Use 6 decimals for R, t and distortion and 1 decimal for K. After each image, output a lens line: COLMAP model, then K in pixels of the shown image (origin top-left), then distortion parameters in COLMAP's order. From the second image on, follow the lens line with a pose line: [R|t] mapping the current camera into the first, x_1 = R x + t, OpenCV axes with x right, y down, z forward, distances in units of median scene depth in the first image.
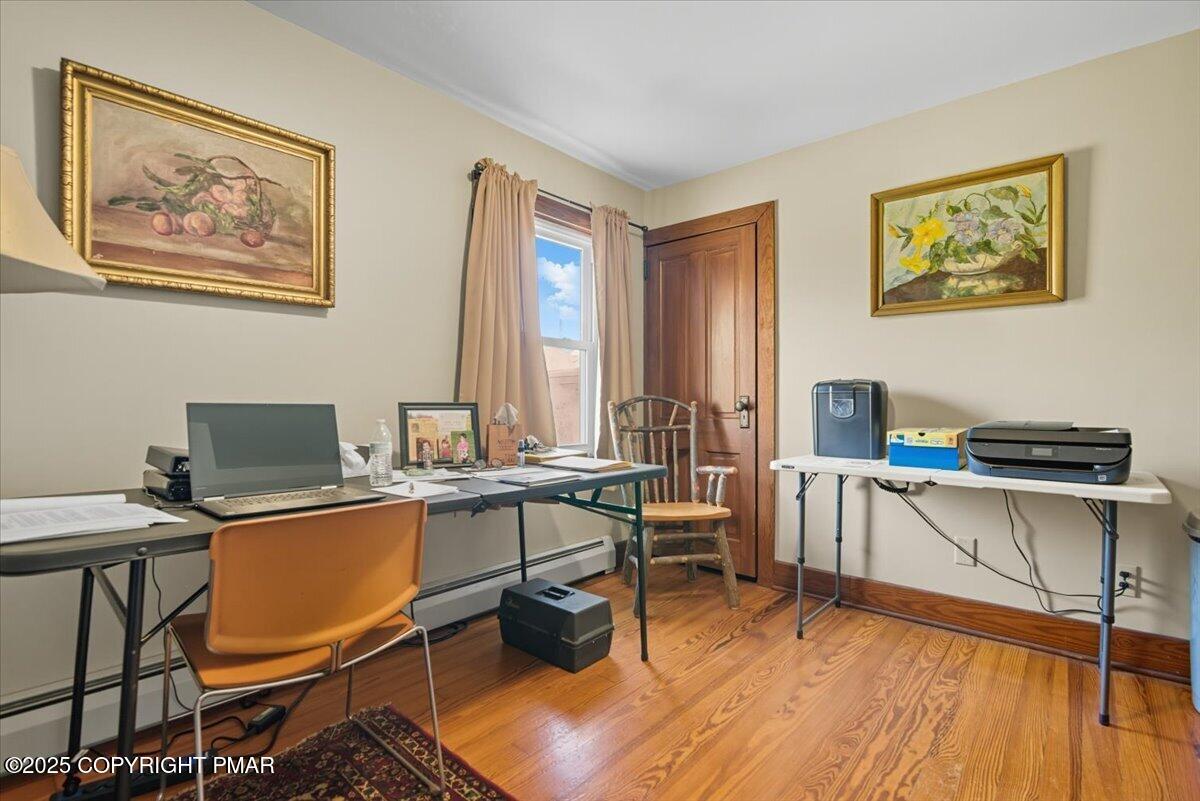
lens RADIAL K [[554.5, 0, 602.8], [0, 554.5, 409.9], [0, 0, 1]] dist [-0.016777, 0.000024]
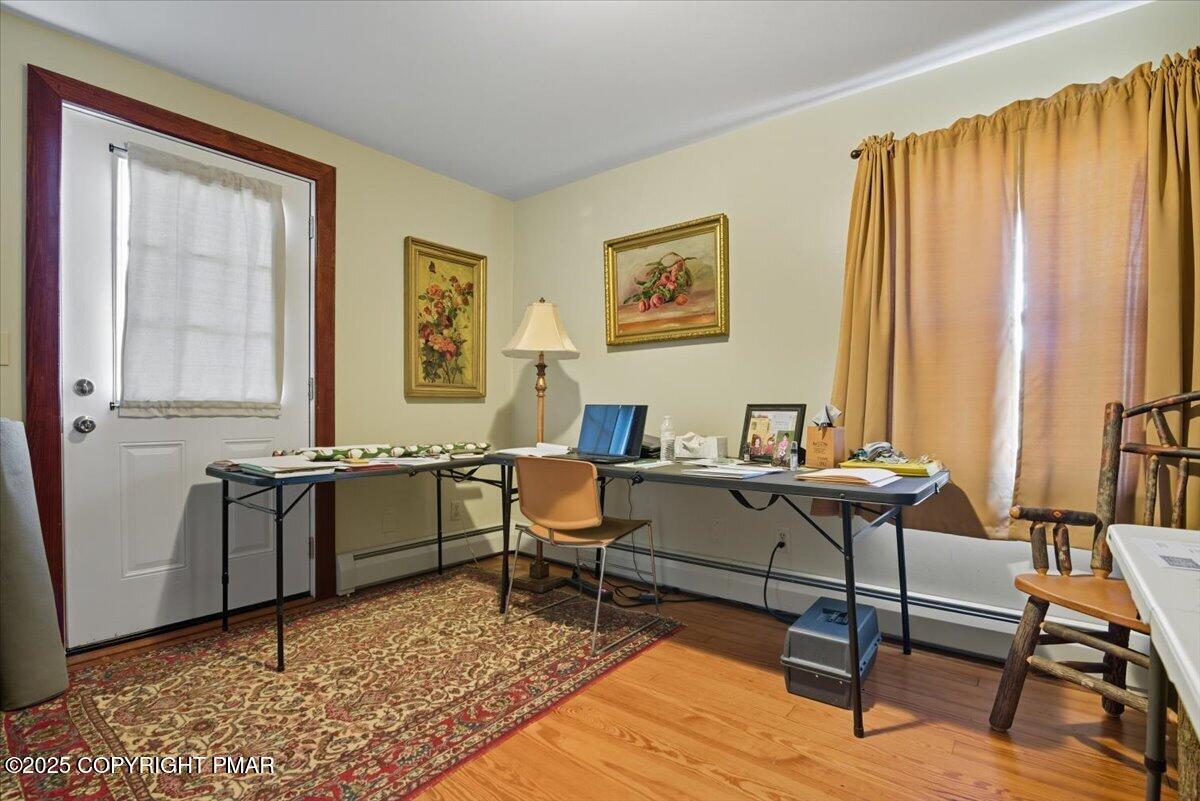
lens RADIAL K [[554.5, 0, 602.8], [0, 554.5, 409.9], [0, 0, 1]] dist [-0.016777, 0.000024]
pose [[0.083941, 0.006815, -0.996447, 0.818323], [-0.027463, 0.999613, 0.004523, 0.002212], [0.996092, 0.026986, 0.084096, 0.570819]]
